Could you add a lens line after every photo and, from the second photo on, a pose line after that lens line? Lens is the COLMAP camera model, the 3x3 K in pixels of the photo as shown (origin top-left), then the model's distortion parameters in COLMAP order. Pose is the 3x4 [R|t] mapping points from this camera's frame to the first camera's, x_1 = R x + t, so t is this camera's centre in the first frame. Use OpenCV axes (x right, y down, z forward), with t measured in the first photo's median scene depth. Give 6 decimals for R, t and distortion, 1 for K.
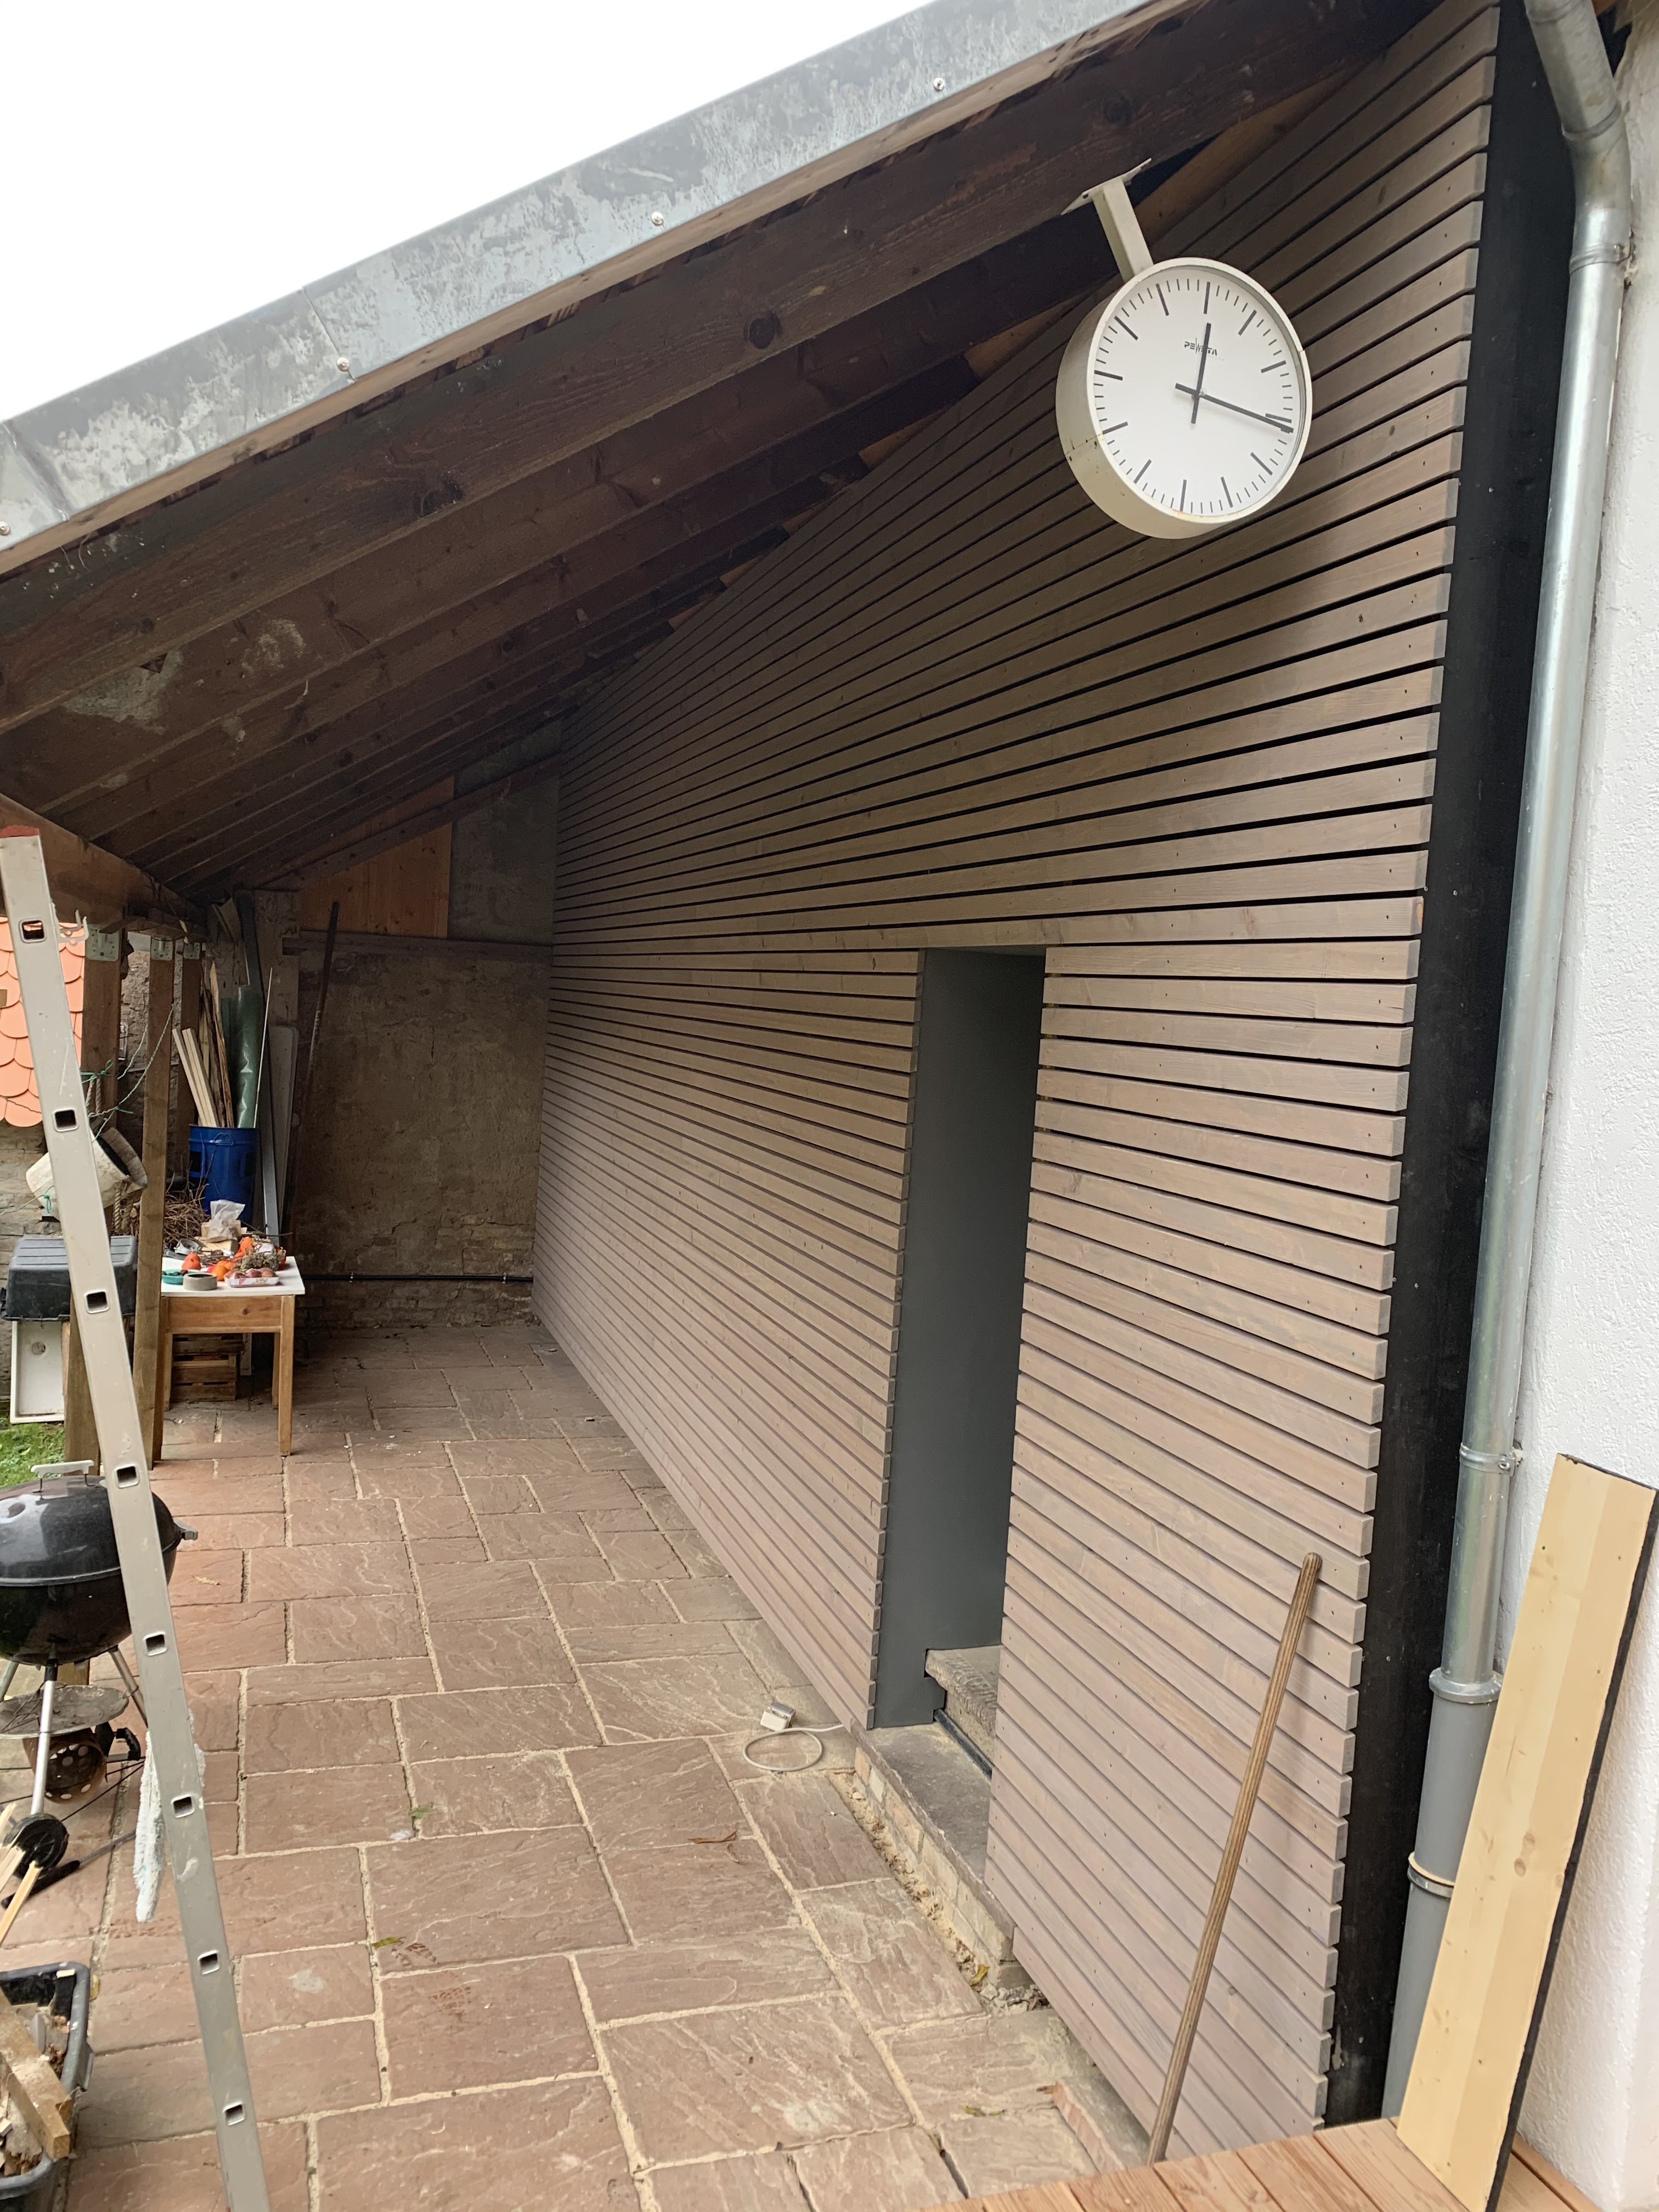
lens RADIAL K [[1695.6, 0, 829.5], [0, 1695.6, 1106.0], [0, 0, 1]] dist [0.004742, 0.001659]
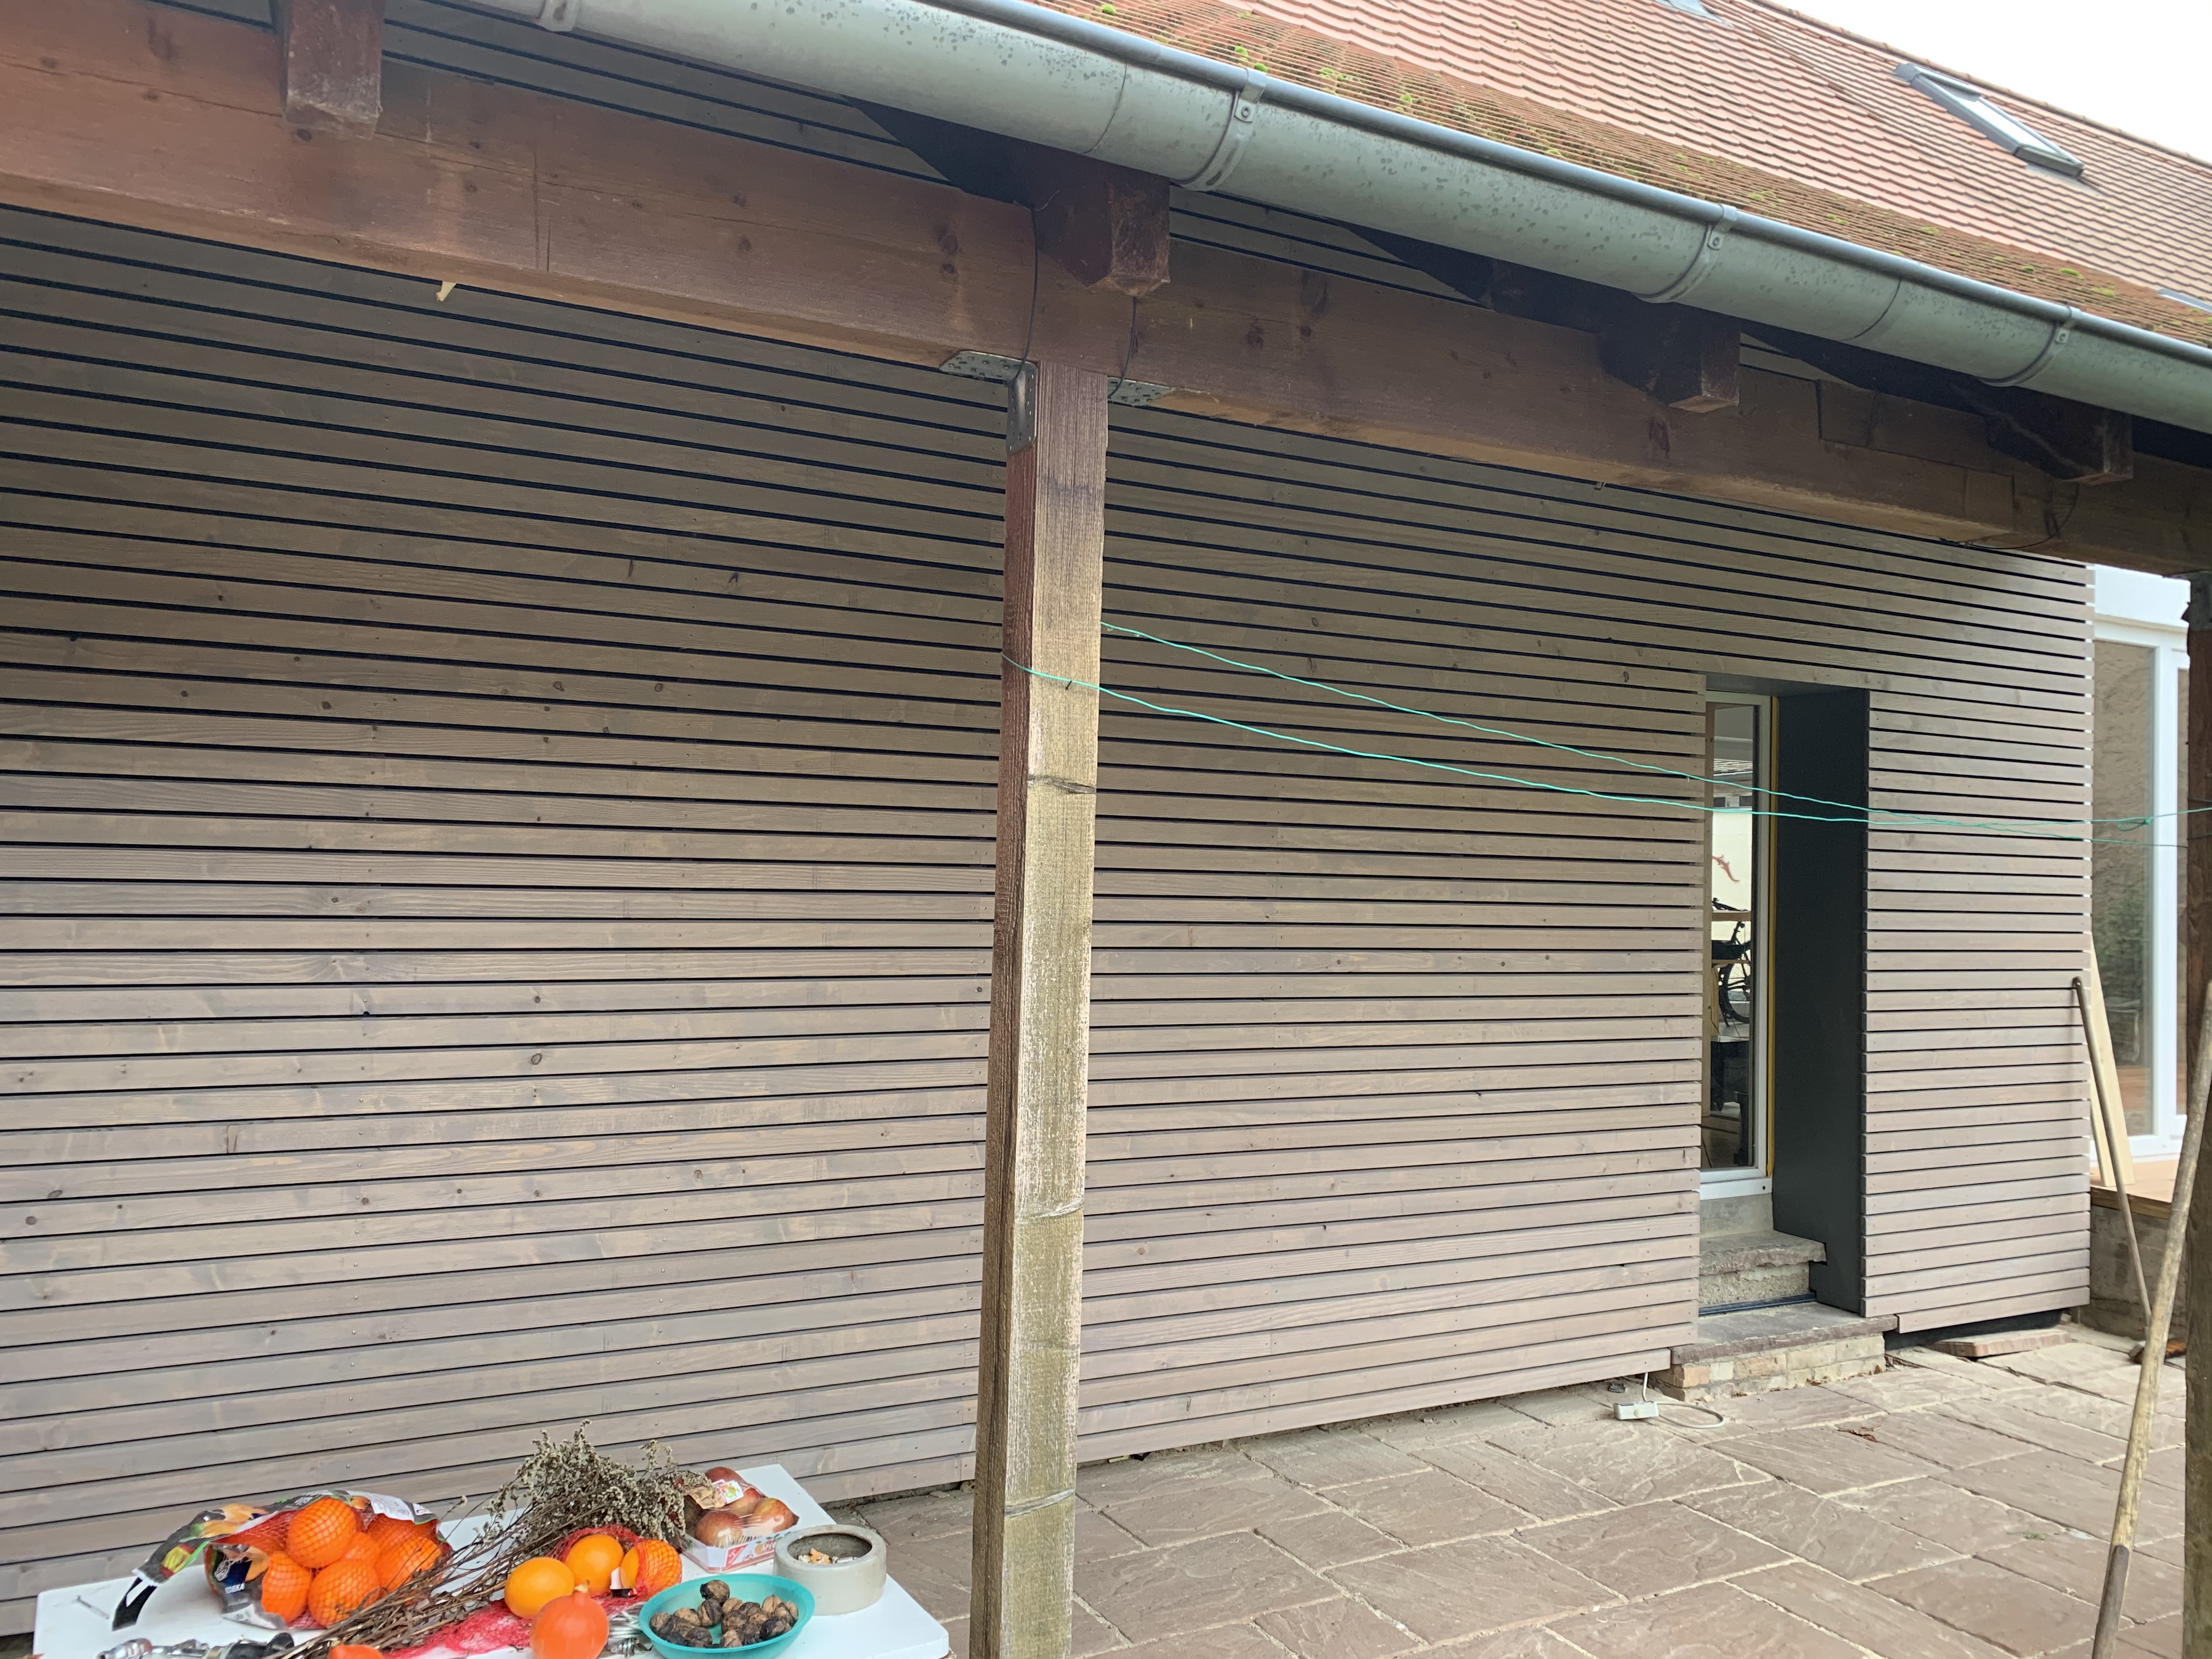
lens RADIAL K [[1695.6, 0, 1106.0], [0, 1695.6, 829.5], [0, 0, 1]] dist [0.004742, 0.001659]
pose [[-0.166043, -0.052132, 0.984740, -1.038353], [0.025733, 0.998033, 0.057175, -0.060232], [-0.985783, 0.034834, -0.164374, 1.578856]]
